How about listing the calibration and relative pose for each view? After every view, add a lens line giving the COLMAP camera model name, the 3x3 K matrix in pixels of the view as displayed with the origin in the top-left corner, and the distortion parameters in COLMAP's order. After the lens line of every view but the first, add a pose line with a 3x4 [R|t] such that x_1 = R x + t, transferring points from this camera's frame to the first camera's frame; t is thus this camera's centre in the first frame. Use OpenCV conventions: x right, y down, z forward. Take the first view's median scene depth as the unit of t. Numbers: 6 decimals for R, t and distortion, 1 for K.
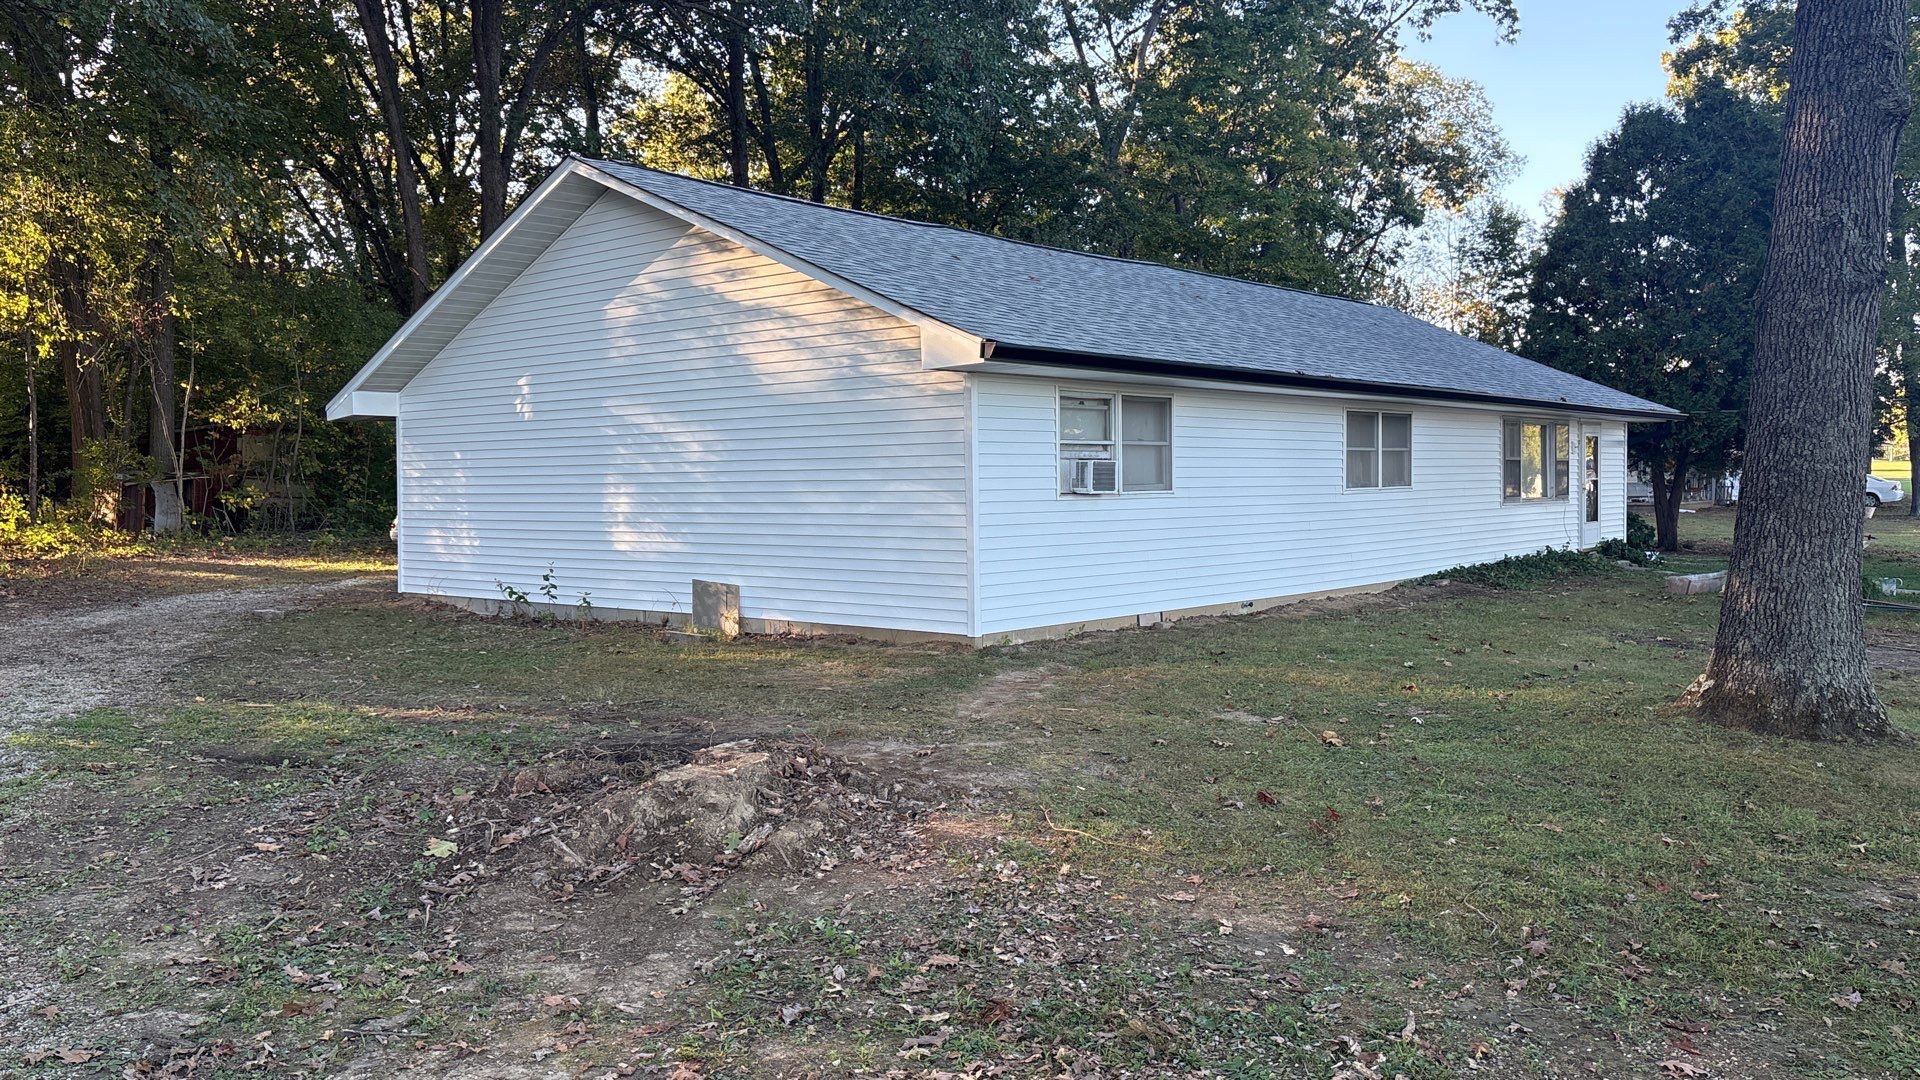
lens RADIAL K [[1488.1, 0, 962.4], [0, 1488.1, 537.6], [0, 0, 1]] dist [0.008410, -0.008804]
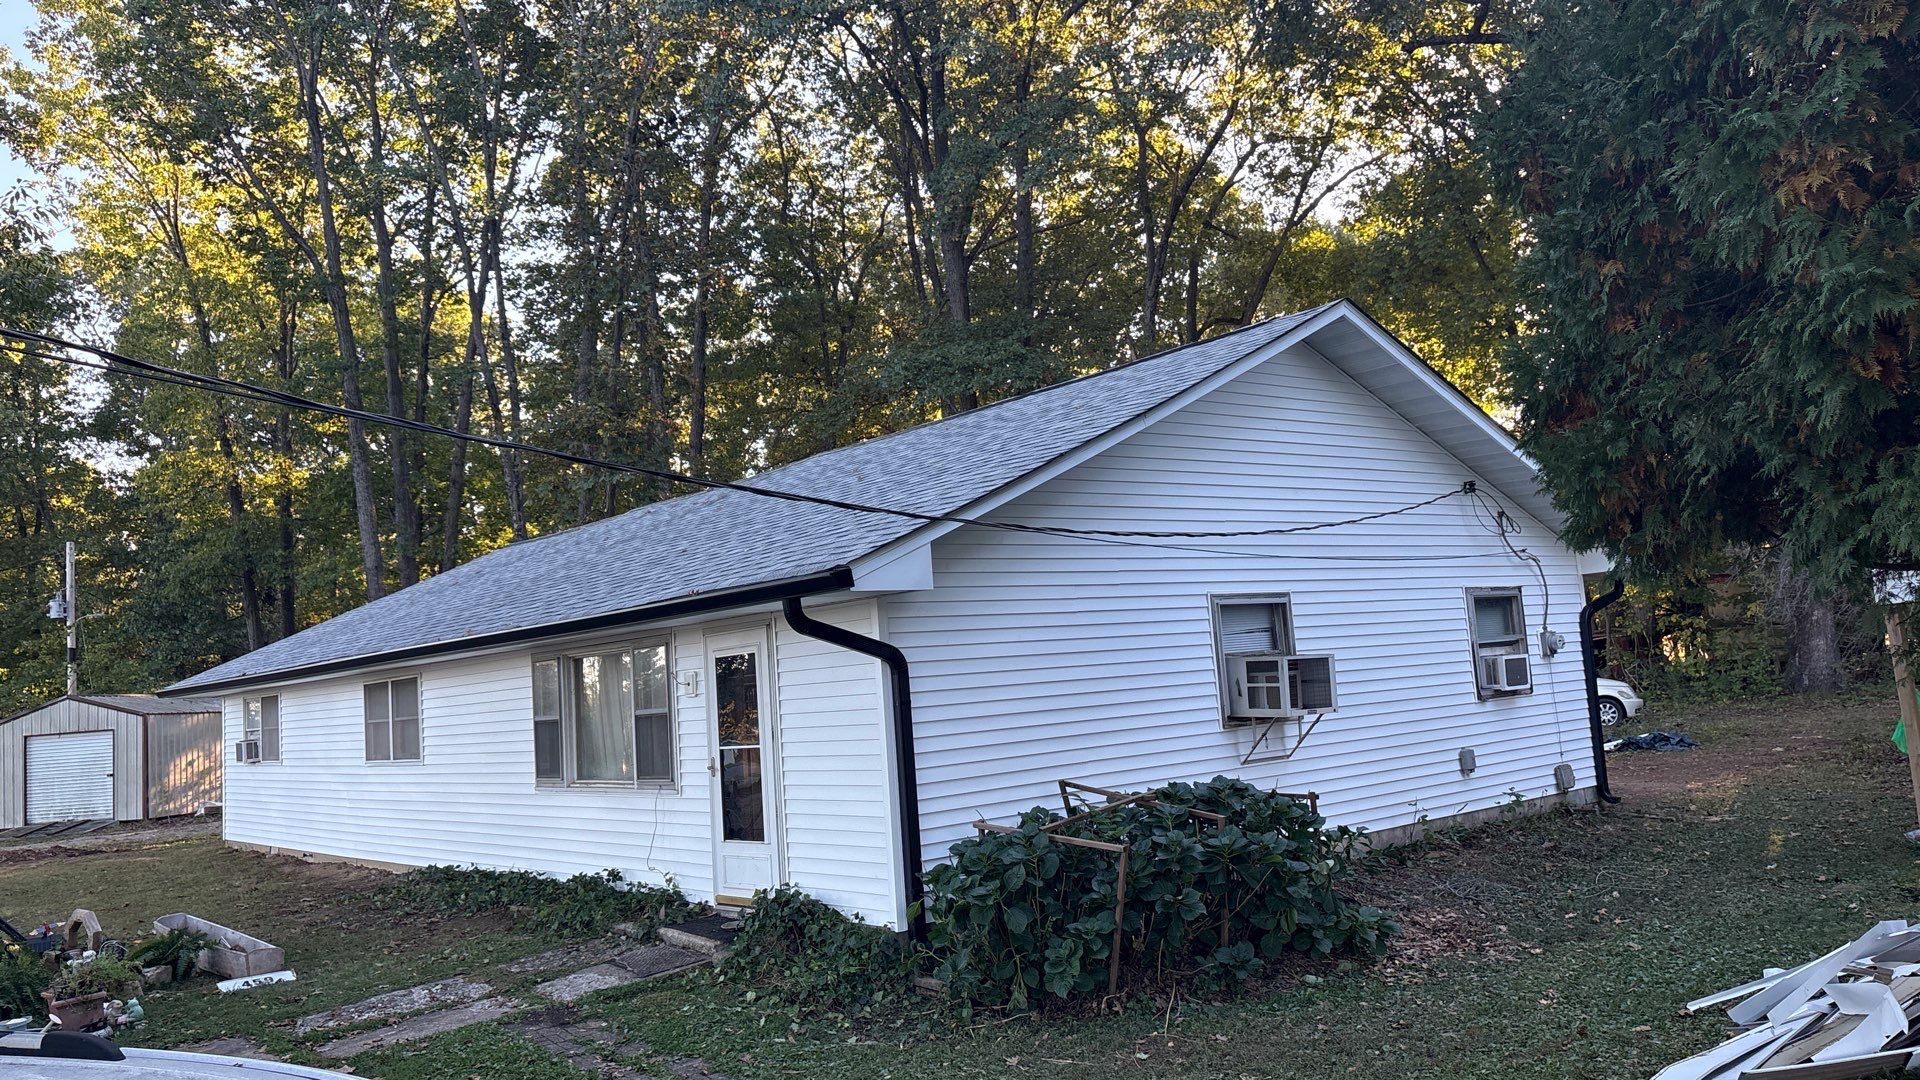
lens RADIAL K [[1488.1, 0, 971.3], [0, 1488.1, 542.7], [0, 0, 1]] dist [0.008410, -0.008804]
pose [[-0.171216, -0.082938, -0.981736, 1.107278], [0.019295, 0.995977, -0.087506, -0.077622], [0.985045, -0.033925, -0.168927, 1.464059]]
